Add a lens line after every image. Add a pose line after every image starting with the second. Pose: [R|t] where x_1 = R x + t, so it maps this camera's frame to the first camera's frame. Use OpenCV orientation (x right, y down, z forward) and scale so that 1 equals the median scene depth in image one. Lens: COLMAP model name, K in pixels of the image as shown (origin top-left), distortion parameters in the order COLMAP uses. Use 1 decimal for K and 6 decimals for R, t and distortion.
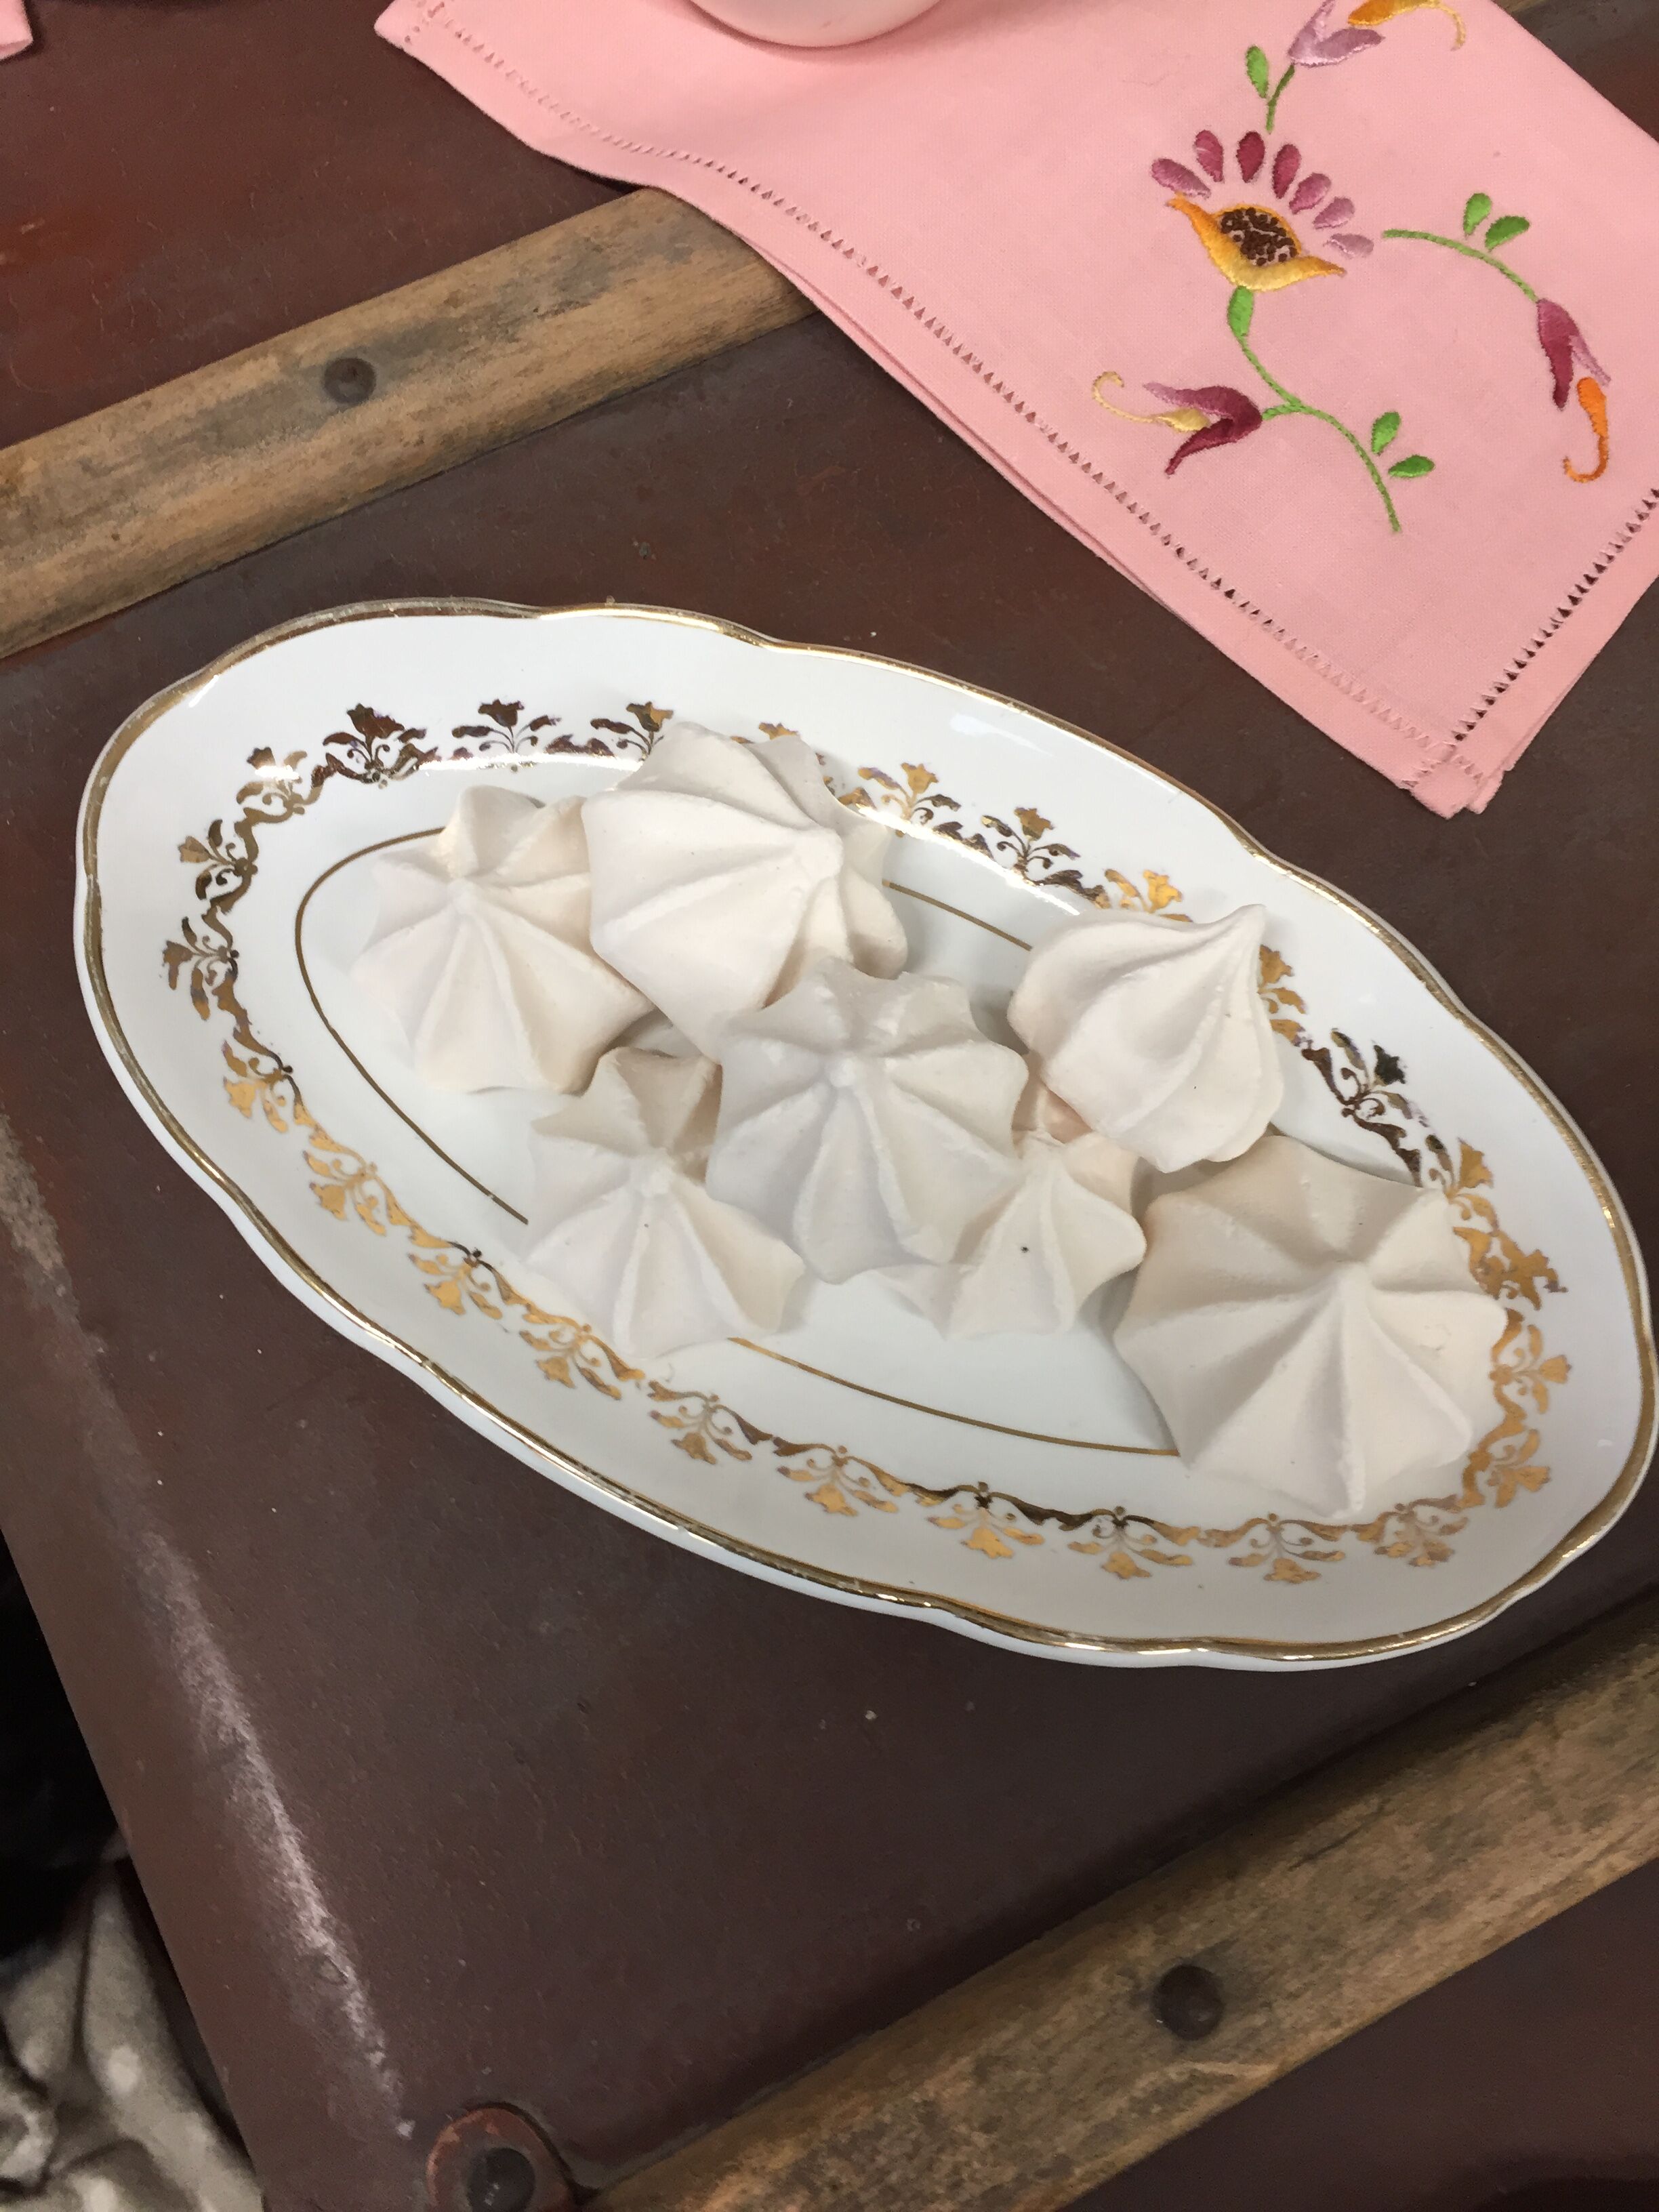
lens RADIAL K [[1947.0, 0, 810.7], [0, 1947.0, 1111.4], [0, 0, 1]] dist [0.018651, -0.041139]
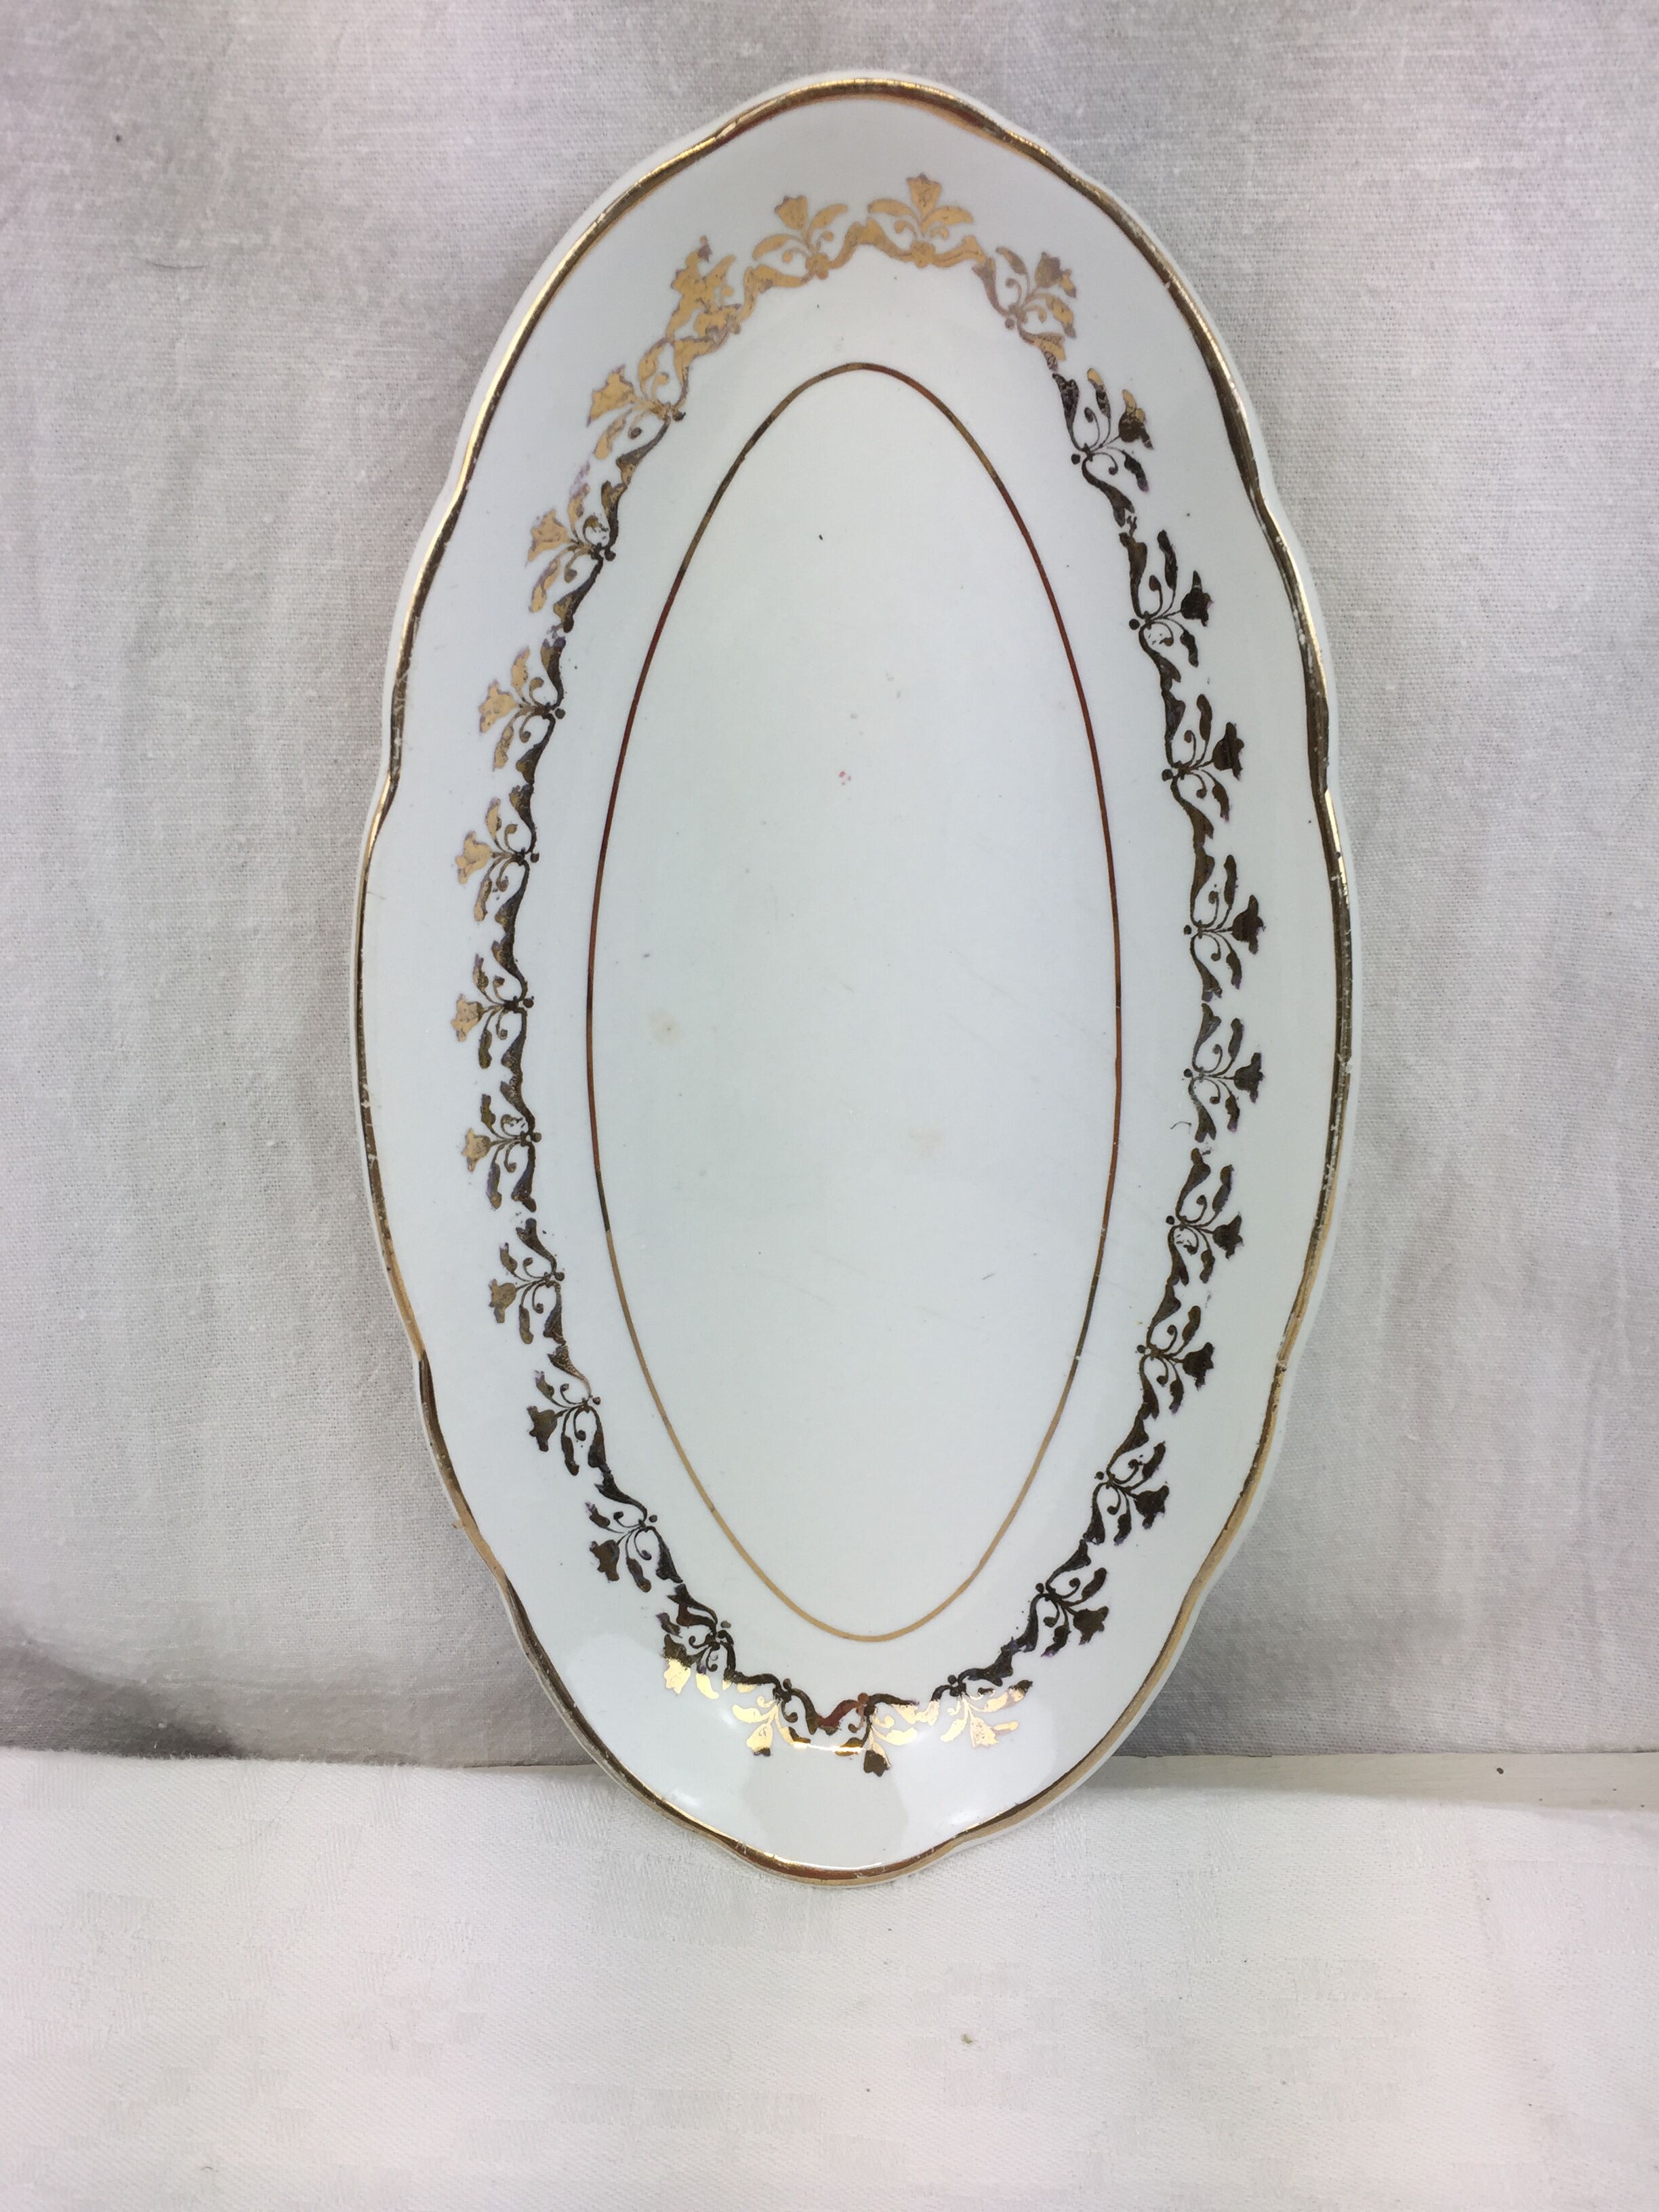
lens RADIAL K [[1947.0, 0, 832.4], [0, 1947.0, 1148.4], [0, 0, 1]] dist [0.018651, -0.041139]
pose [[-0.414075, -0.881642, -0.226380, 0.193508], [0.896487, -0.438078, 0.066325, -0.082477], [-0.157647, -0.175484, 0.971778, 0.090388]]
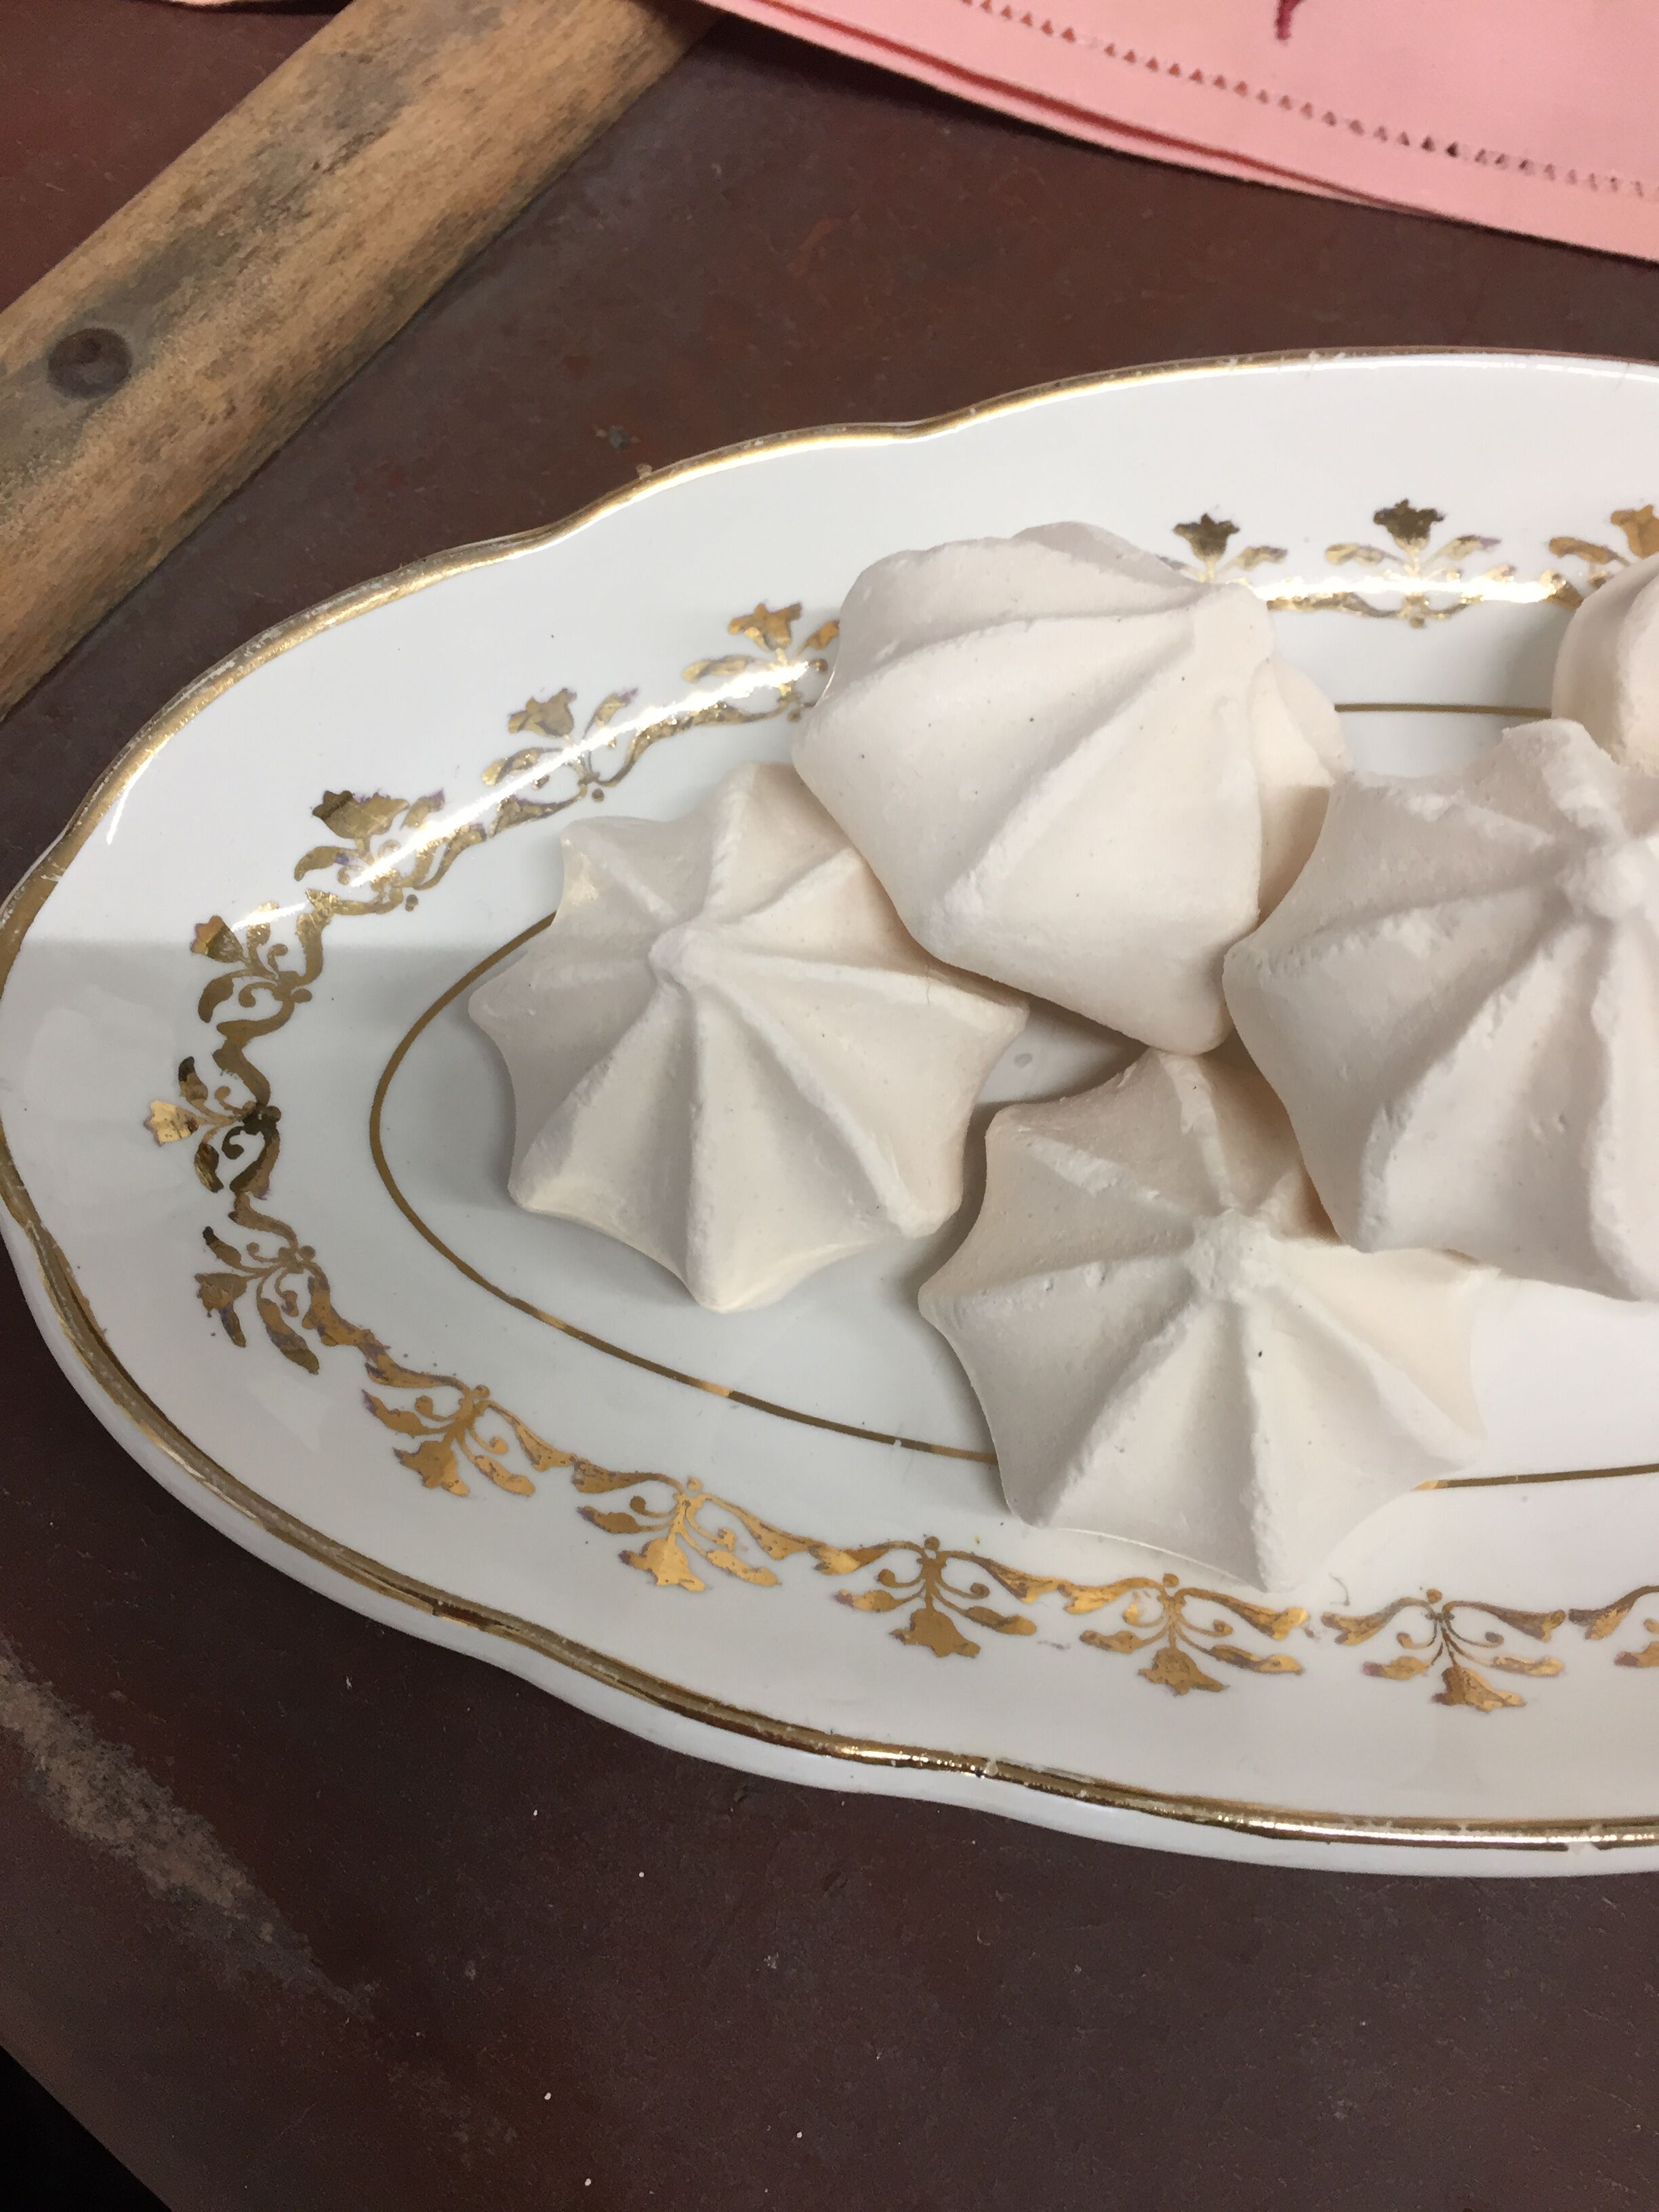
lens RADIAL K [[1947.0, 0, 794.2], [0, 1947.0, 1102.7], [0, 0, 1]] dist [0.018651, -0.041139]
pose [[0.905862, -0.412736, 0.095203, -0.199939], [0.419719, 0.904905, -0.070593, -0.018979], [-0.057014, 0.103906, 0.992952, 0.407560]]
